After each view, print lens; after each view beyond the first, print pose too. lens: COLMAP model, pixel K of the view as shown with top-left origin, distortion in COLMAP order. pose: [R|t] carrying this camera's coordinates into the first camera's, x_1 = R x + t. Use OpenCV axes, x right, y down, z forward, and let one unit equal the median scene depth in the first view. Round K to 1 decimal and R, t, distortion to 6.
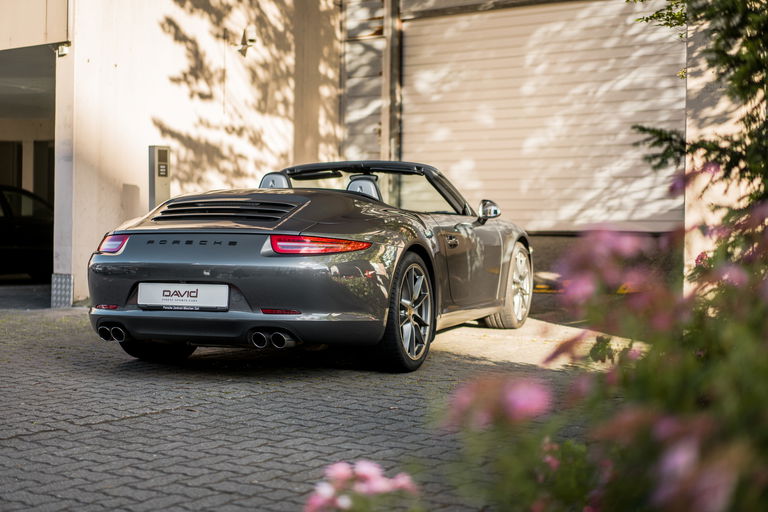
lens RADIAL K [[1213.9, 0, 384.0], [0, 1213.9, 256.0], [0, 0, 1]] dist [0.032246, -0.157159]
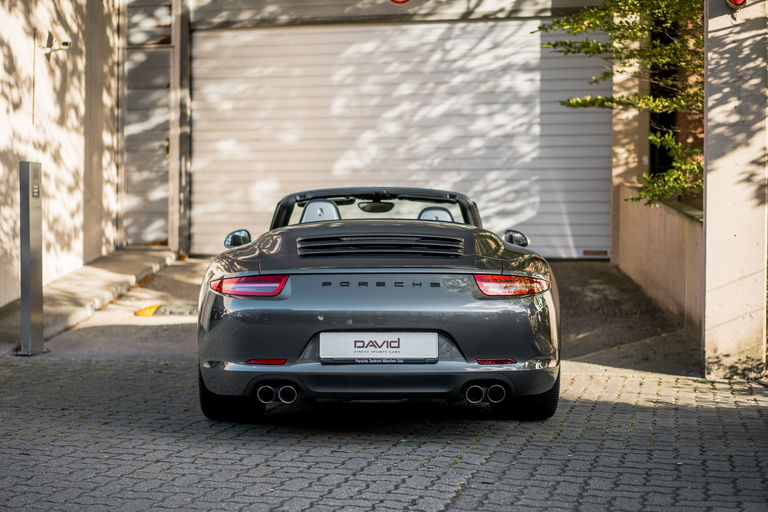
lens RADIAL K [[1213.9, 0, 384.0], [0, 1213.9, 256.0], [0, 0, 1]] dist [0.032246, -0.157159]
pose [[0.930852, -0.005026, 0.365362, -0.214630], [0.009642, 0.999895, -0.010809, -0.009955], [-0.365269, 0.013584, 0.930803, 0.088161]]
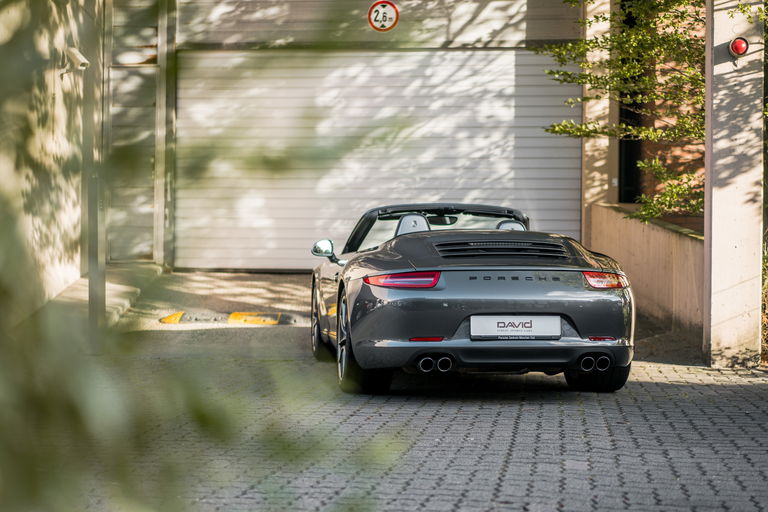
lens RADIAL K [[1324.5, 0, 396.5], [0, 1324.5, 259.2], [0, 0, 1]] dist [0.042263, 0.089764]
pose [[0.878854, 0.005337, 0.477061, -0.377078], [0.008492, 0.999604, -0.026827, 0.001290], [-0.477015, 0.027629, 0.878461, -0.004988]]
